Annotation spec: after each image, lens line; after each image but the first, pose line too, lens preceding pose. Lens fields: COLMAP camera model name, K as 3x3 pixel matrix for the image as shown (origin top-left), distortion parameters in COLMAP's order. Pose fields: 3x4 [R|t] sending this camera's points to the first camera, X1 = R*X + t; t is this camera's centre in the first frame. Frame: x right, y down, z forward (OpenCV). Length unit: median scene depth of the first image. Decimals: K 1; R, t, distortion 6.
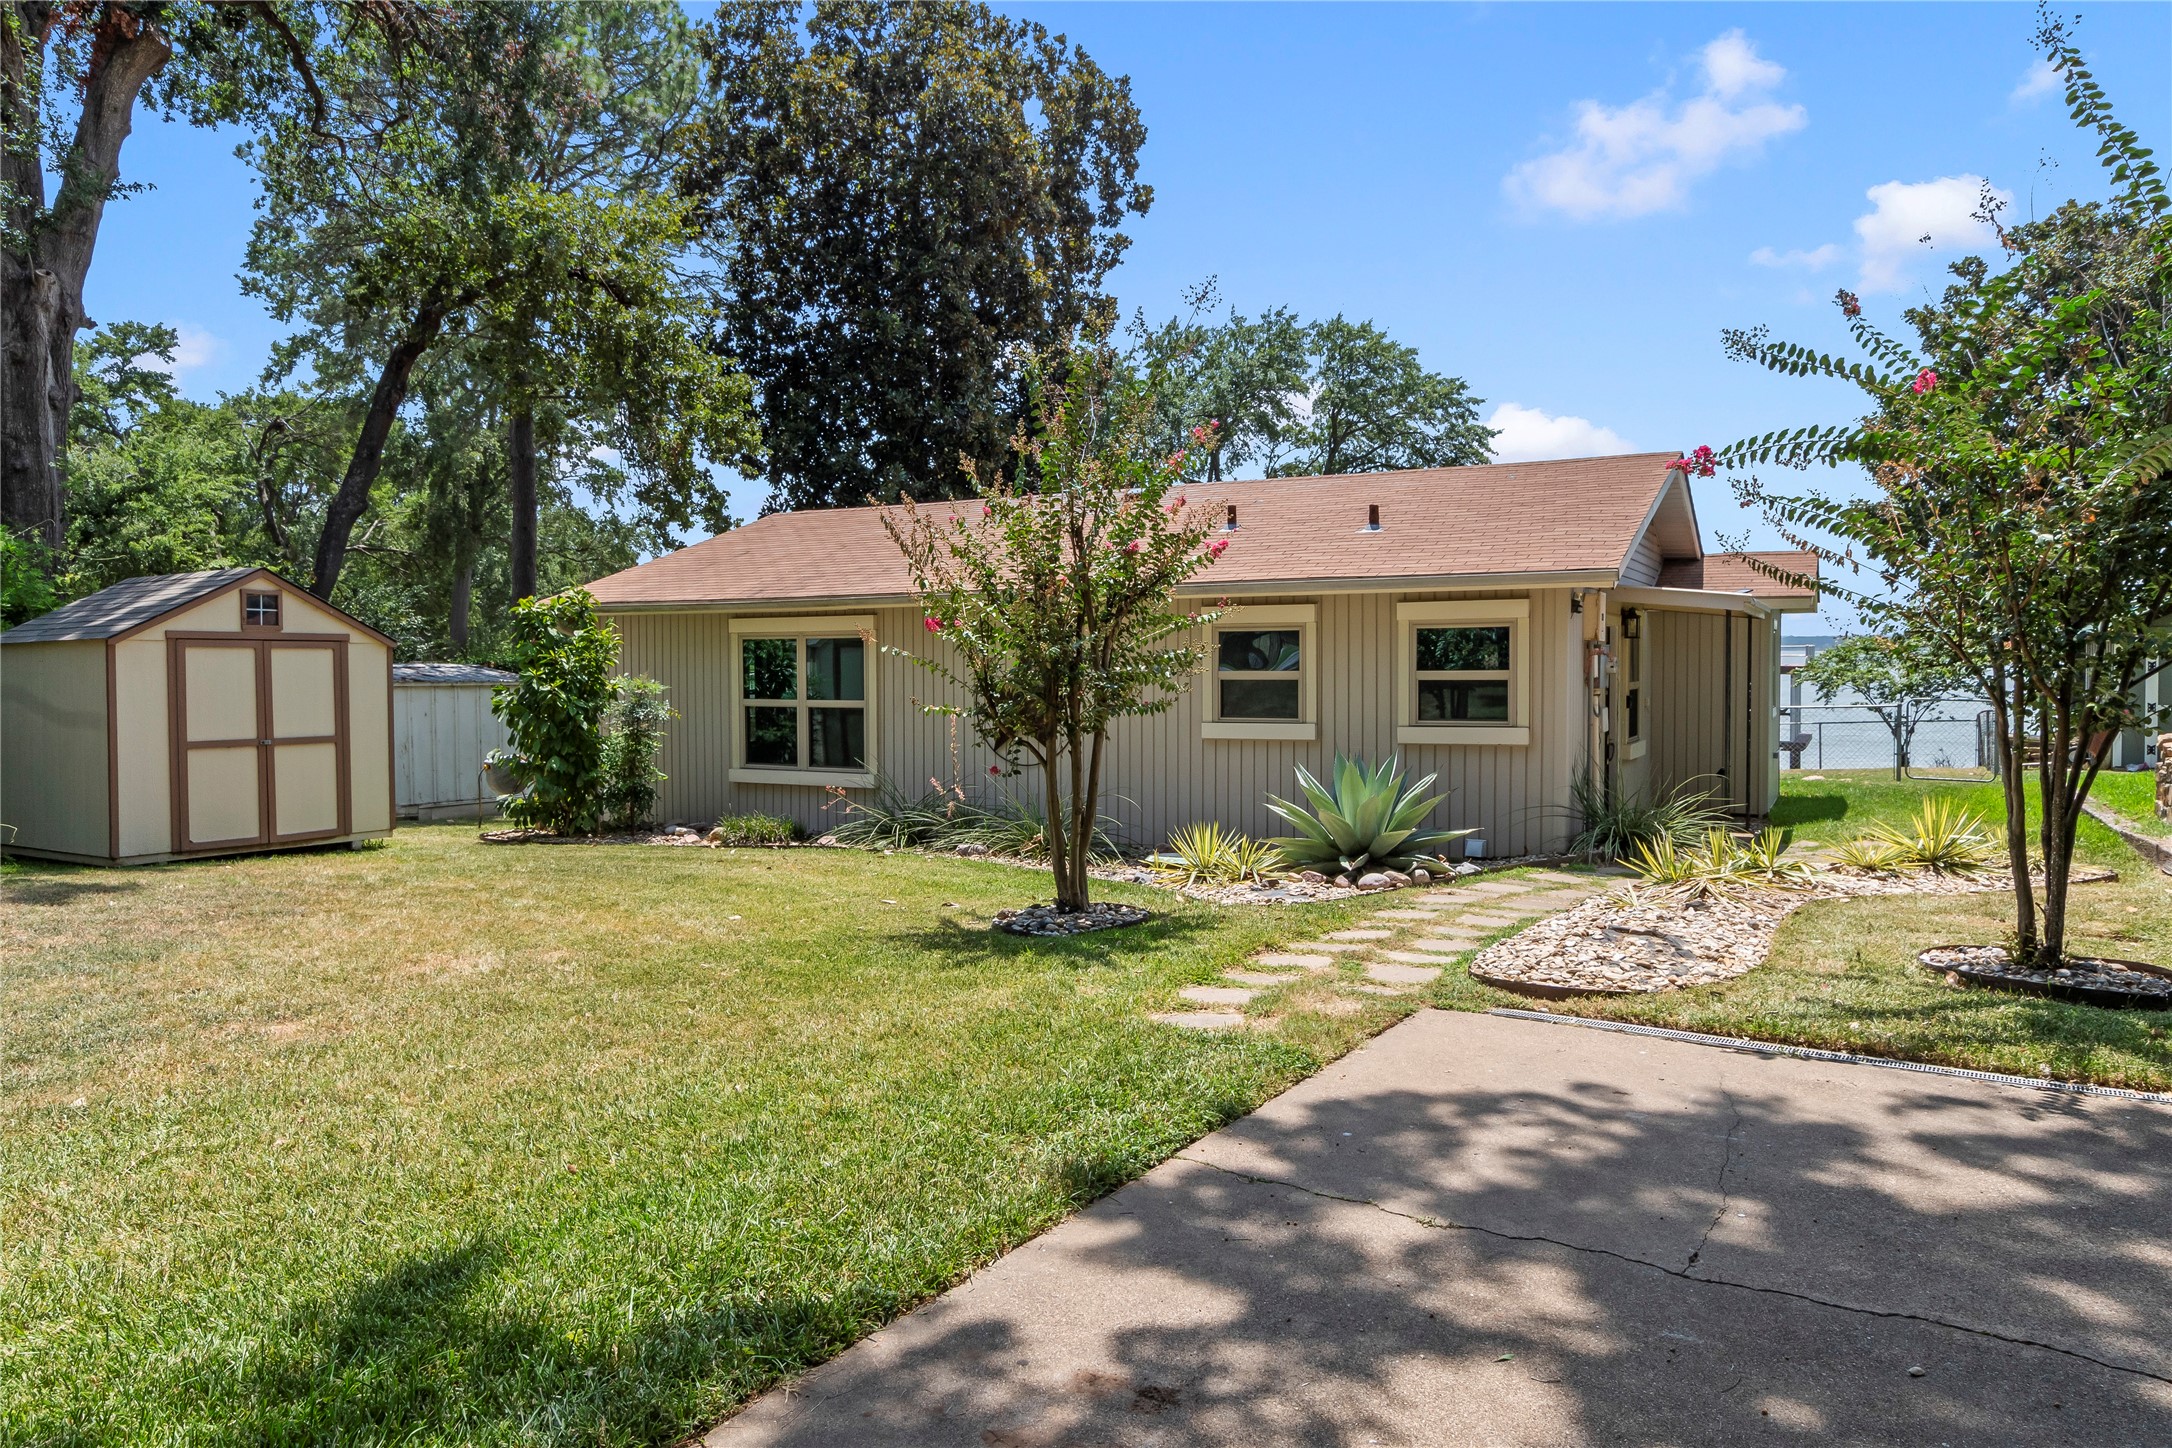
lens RADIAL K [[1409.6, 0, 1084.3], [0, 1409.6, 703.9], [0, 0, 1]] dist [-0.002597, -0.008997]
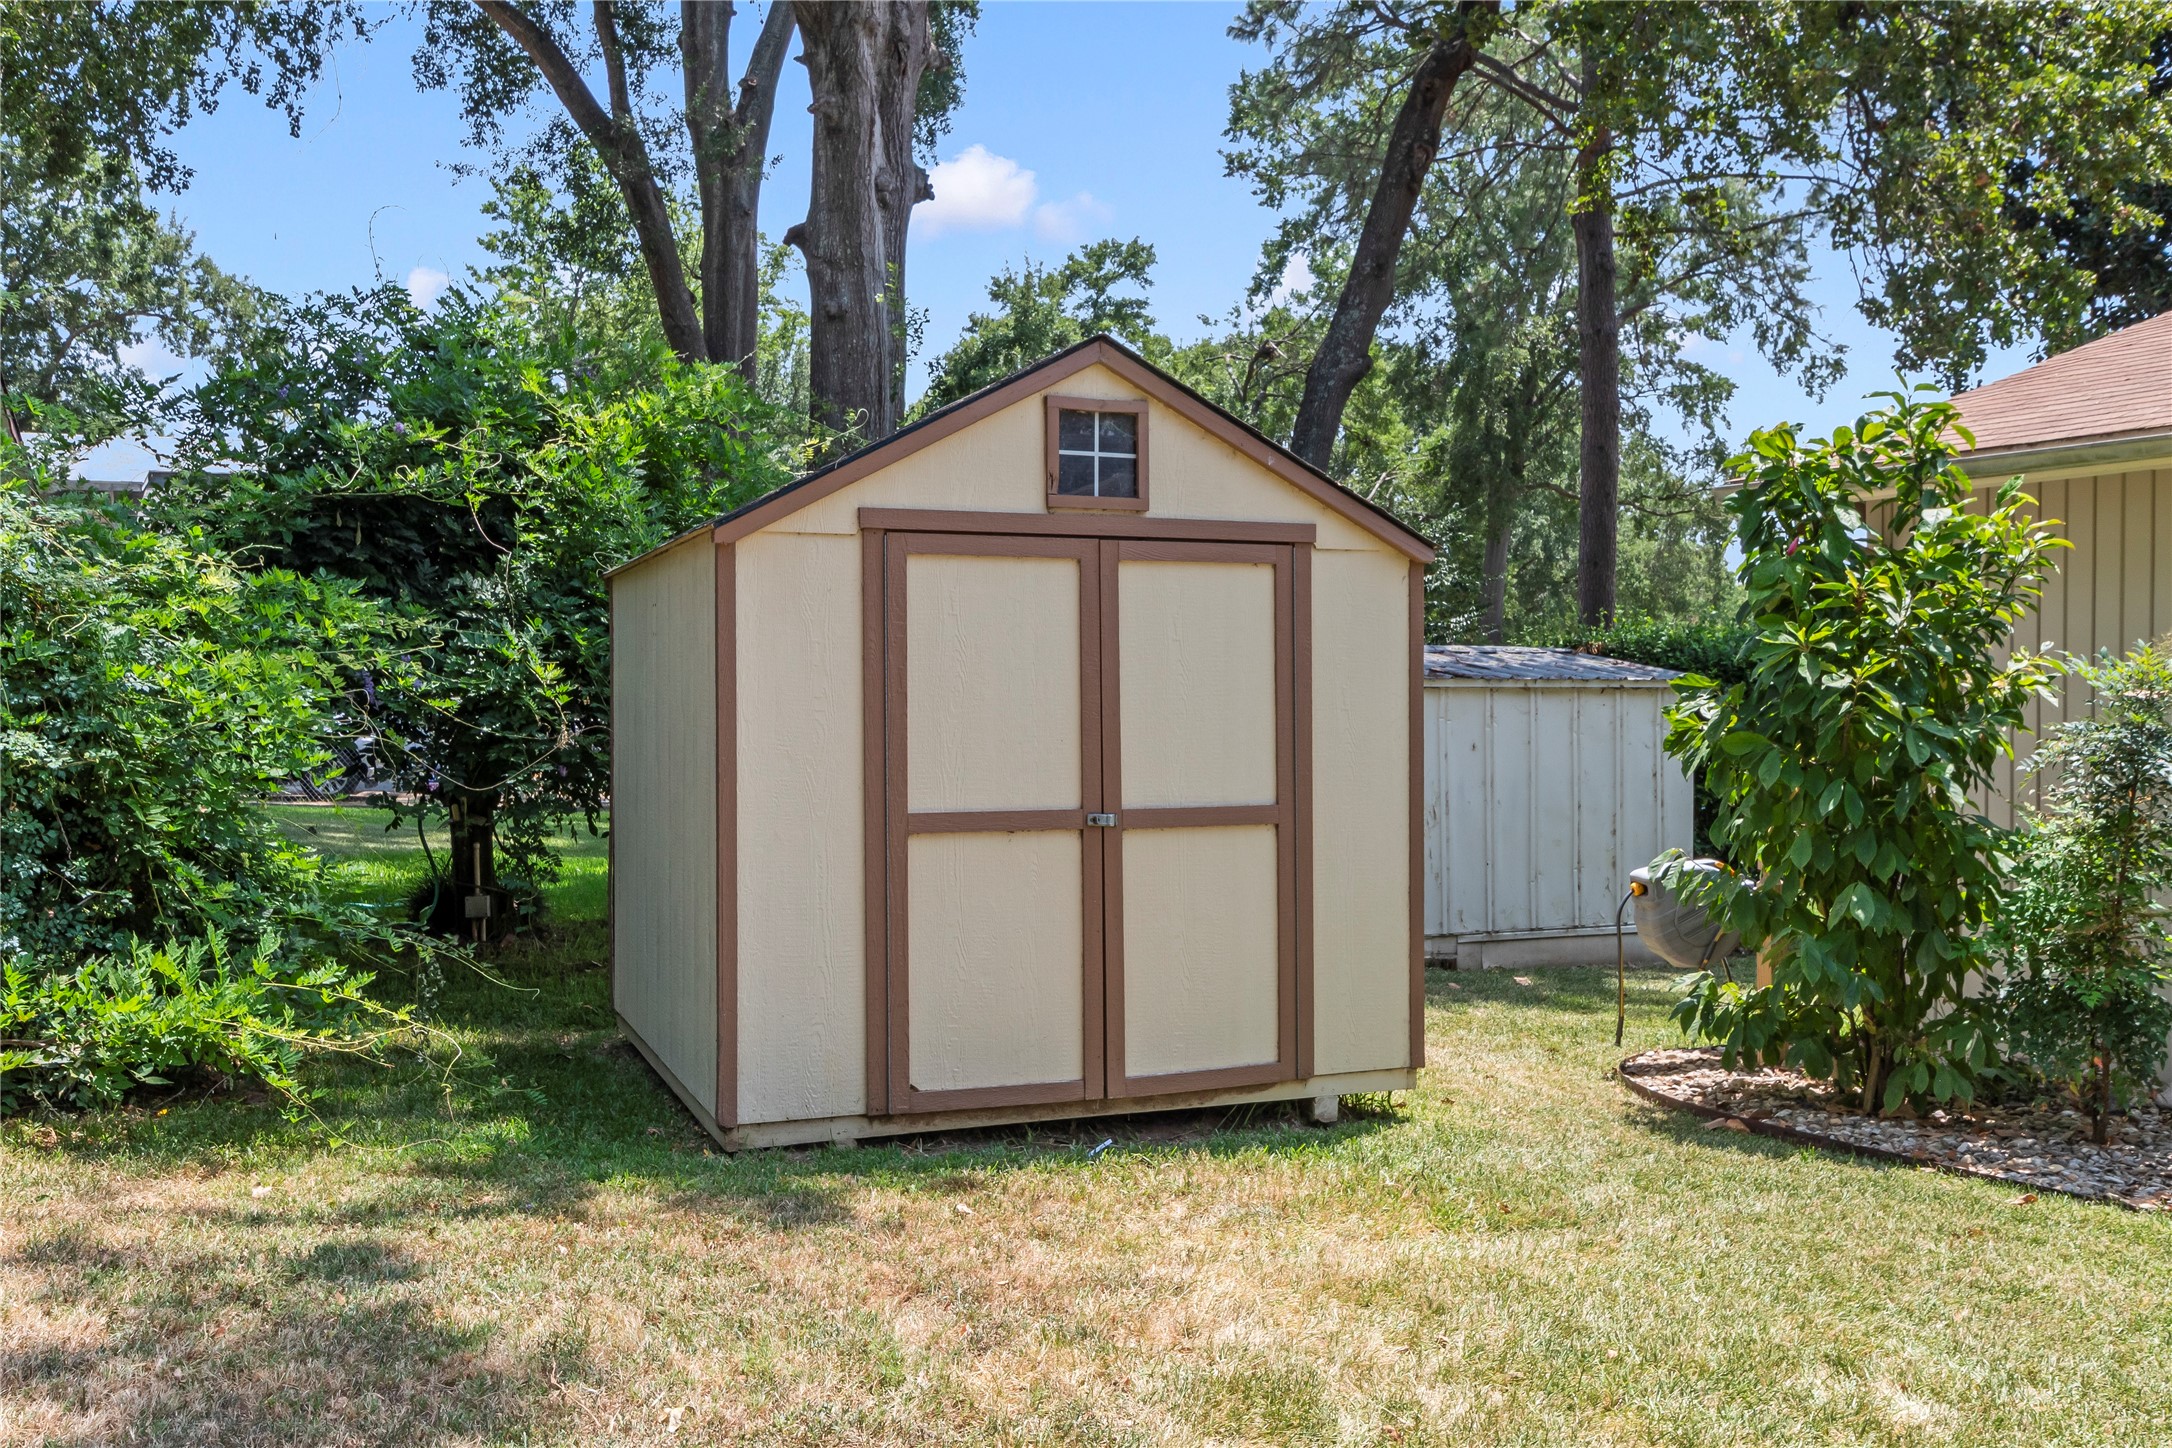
lens RADIAL K [[1871.9, 0, 1085.1], [0, 1871.9, 715.7], [0, 0, 1]] dist [0.014512, -0.000386]
pose [[0.812809, 0.012371, -0.582399, -0.185184], [-0.017734, 0.999837, -0.003512, 0.001320], [0.582261, 0.013183, 0.812895, 0.367473]]
